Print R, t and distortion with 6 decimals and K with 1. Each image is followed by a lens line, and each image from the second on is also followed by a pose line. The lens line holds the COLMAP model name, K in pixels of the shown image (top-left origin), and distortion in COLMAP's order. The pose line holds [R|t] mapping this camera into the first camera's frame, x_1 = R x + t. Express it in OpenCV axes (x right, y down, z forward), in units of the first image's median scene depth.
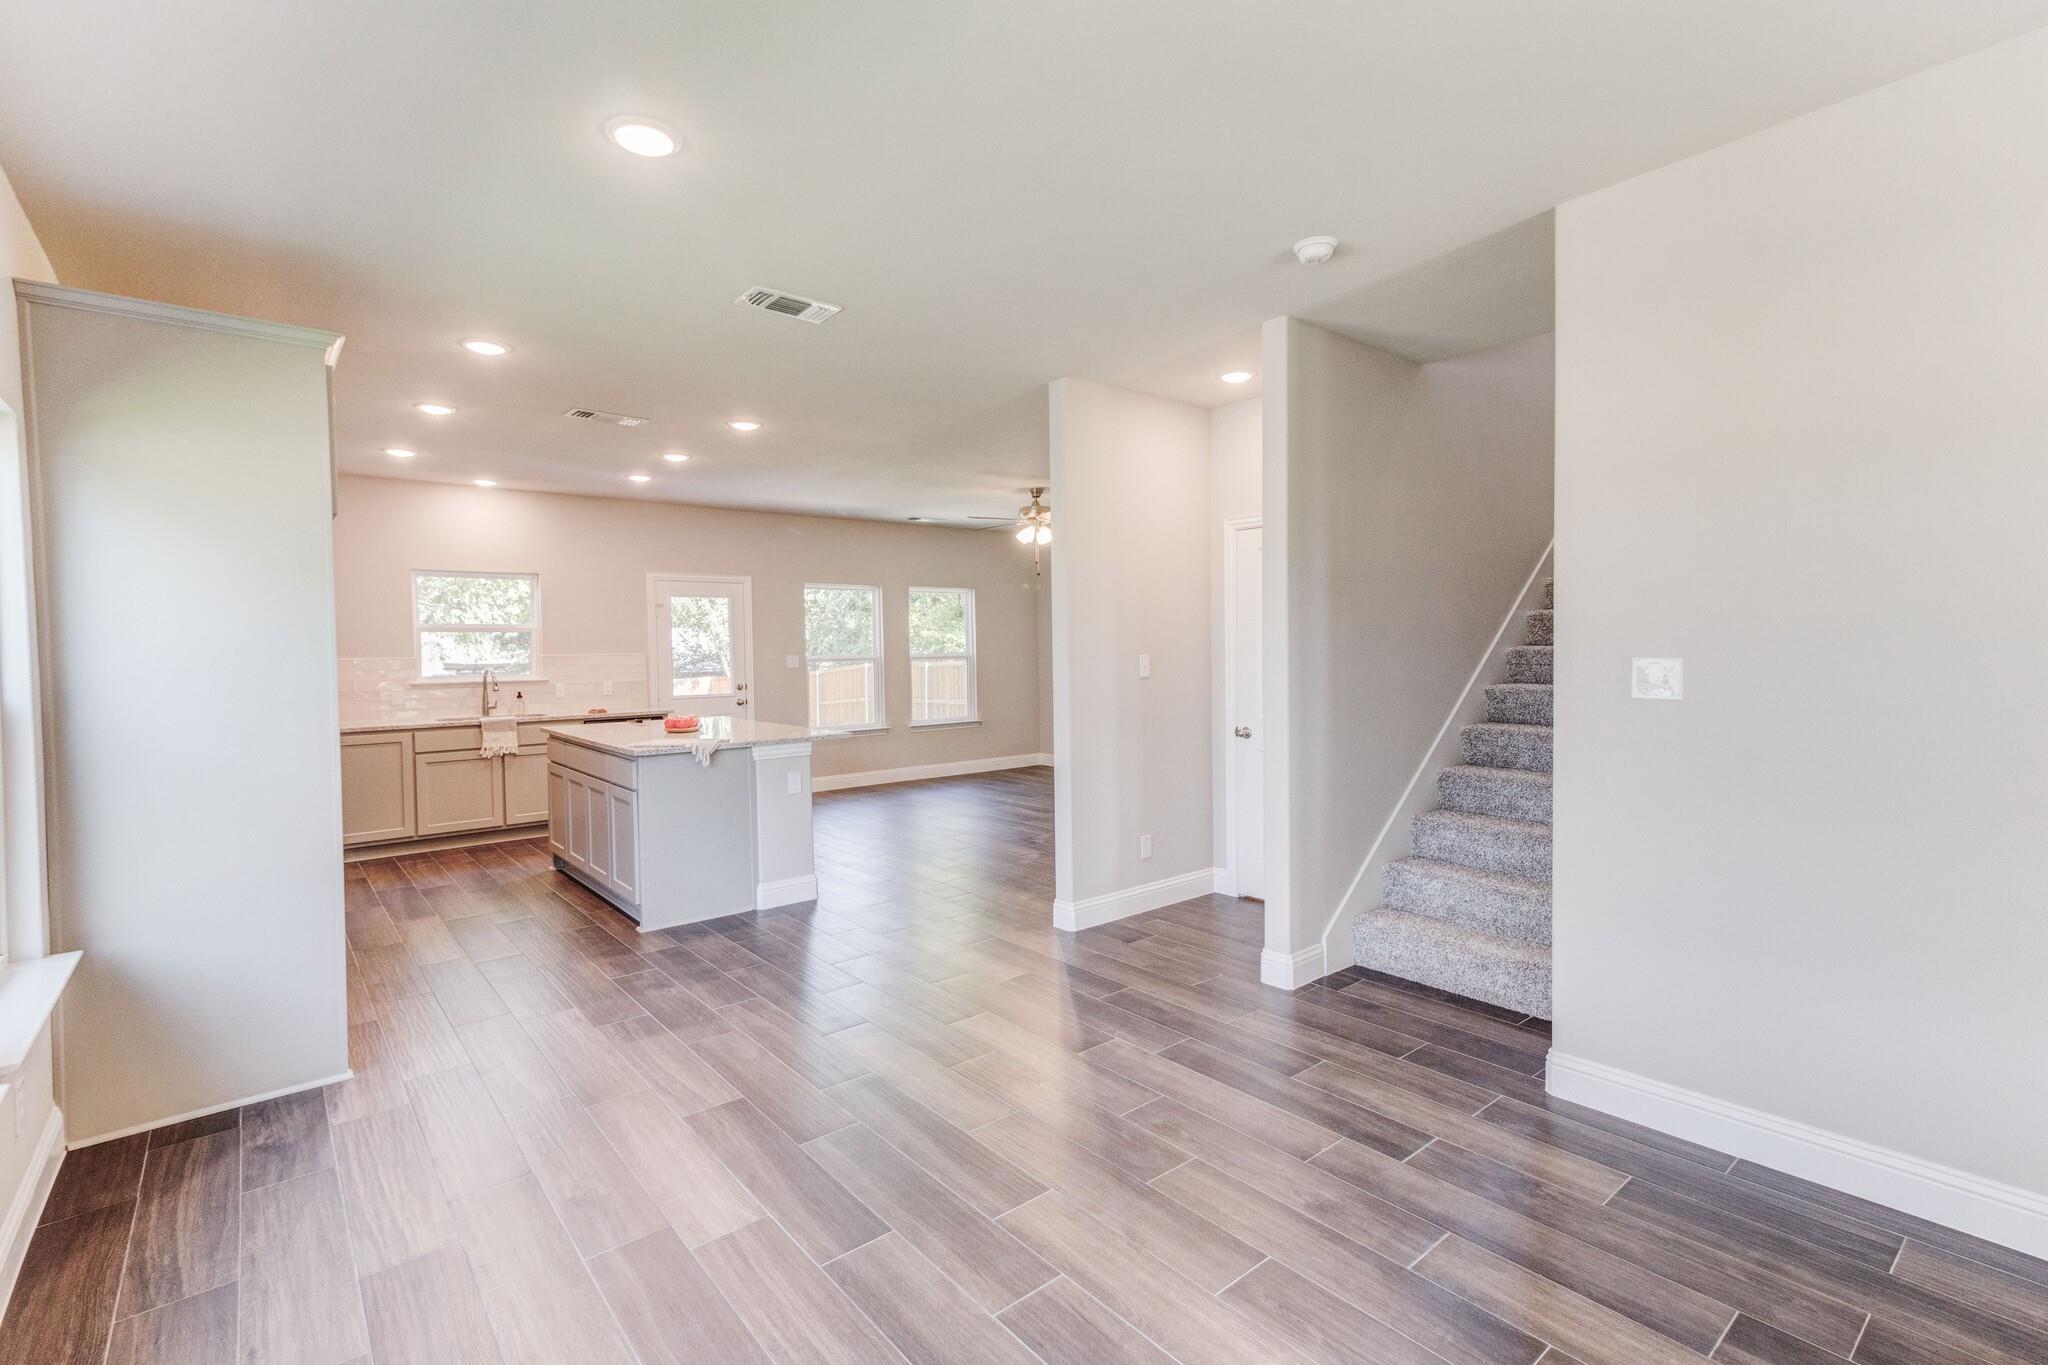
lens RADIAL K [[930.3, 0, 1021.8], [0, 930.3, 670.6], [0, 0, 1]] dist [0.019404, 0.000389]
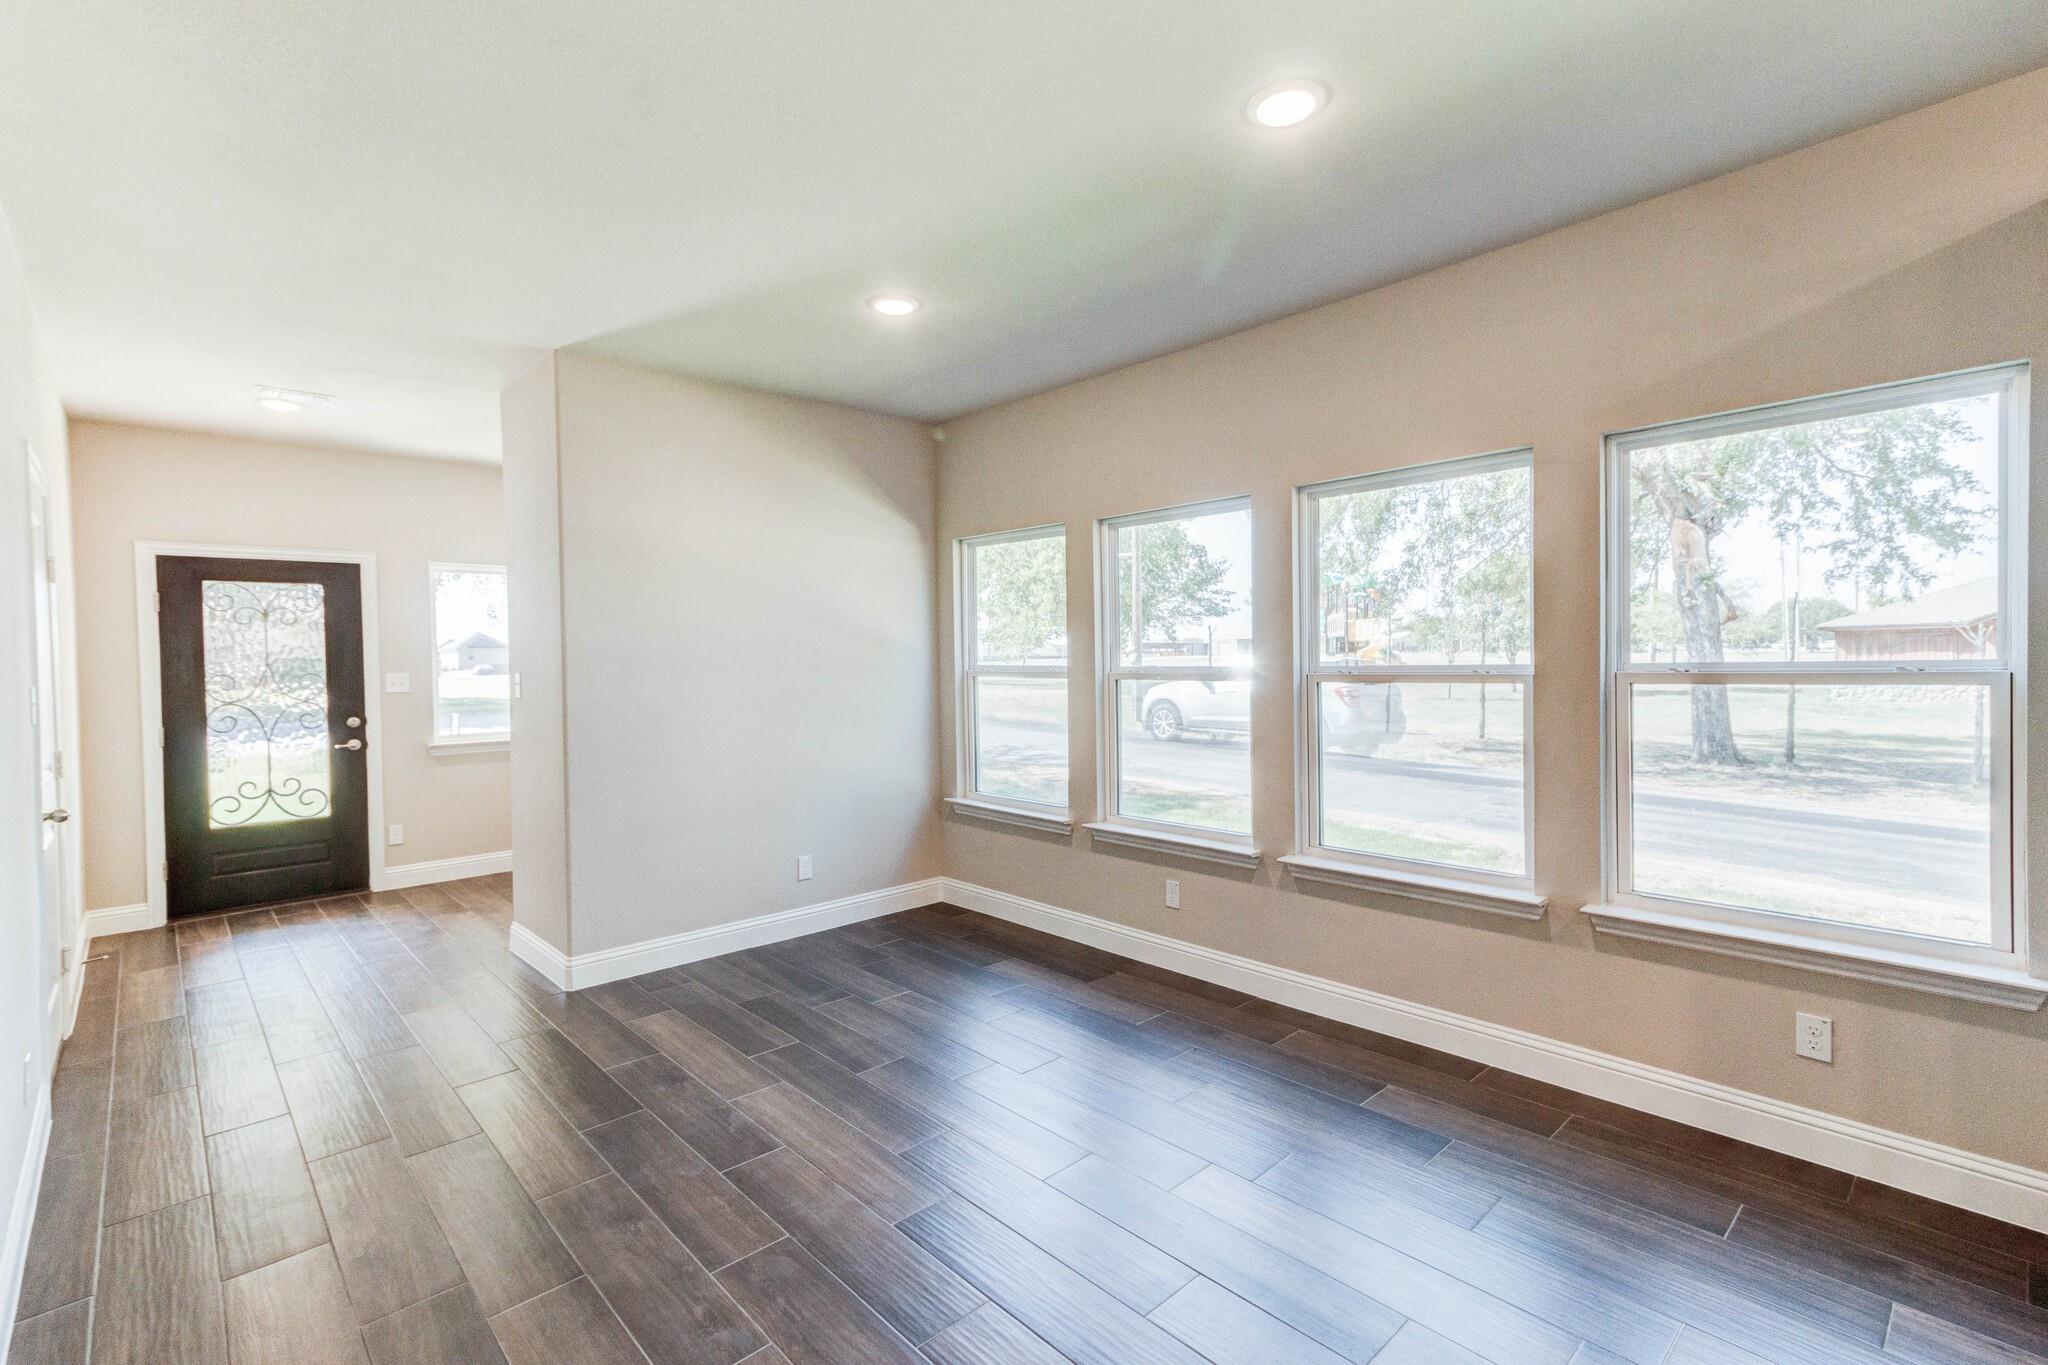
lens RADIAL K [[930.3, 0, 1021.8], [0, 930.3, 670.6], [0, 0, 1]] dist [0.019404, 0.000389]
pose [[-0.998259, 0.033199, -0.048755, -0.022800], [0.031347, 0.998776, 0.038273, -0.013038], [0.049966, 0.036678, -0.998077, 0.608173]]
